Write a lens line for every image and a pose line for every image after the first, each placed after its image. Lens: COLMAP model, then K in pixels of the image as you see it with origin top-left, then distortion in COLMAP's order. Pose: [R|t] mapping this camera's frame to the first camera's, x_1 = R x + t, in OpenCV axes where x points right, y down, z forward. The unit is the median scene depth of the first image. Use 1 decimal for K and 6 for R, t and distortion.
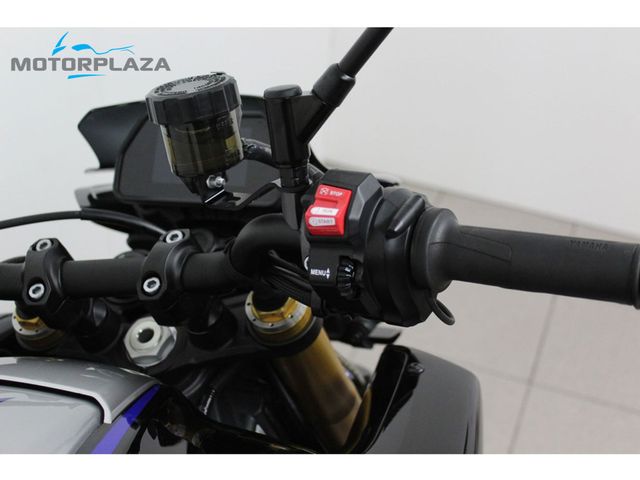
lens RADIAL K [[951.8, 0, 320.0], [0, 951.8, 240.0], [0, 0, 1]] dist [-0.037706, -0.077569]
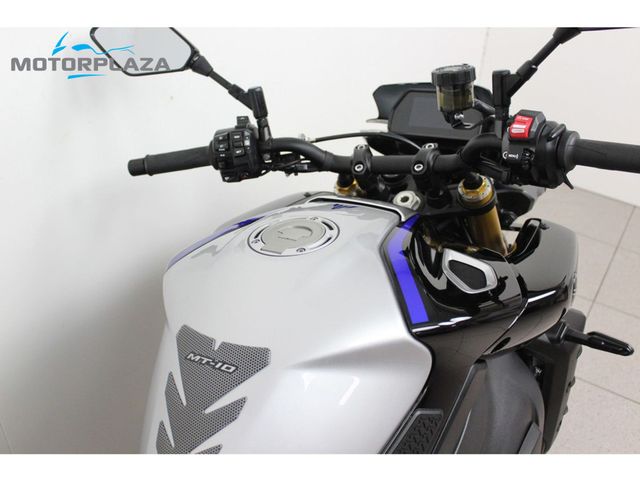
lens RADIAL K [[677.6, 0, 320.0], [0, 677.6, 240.0], [0, 0, 1]] dist [-0.072136, 0.002193]
pose [[0.980396, 0.095158, -0.172537, -0.132501], [-0.089584, 0.995183, 0.039827, 0.180884], [0.175496, -0.023590, 0.984197, -0.520666]]
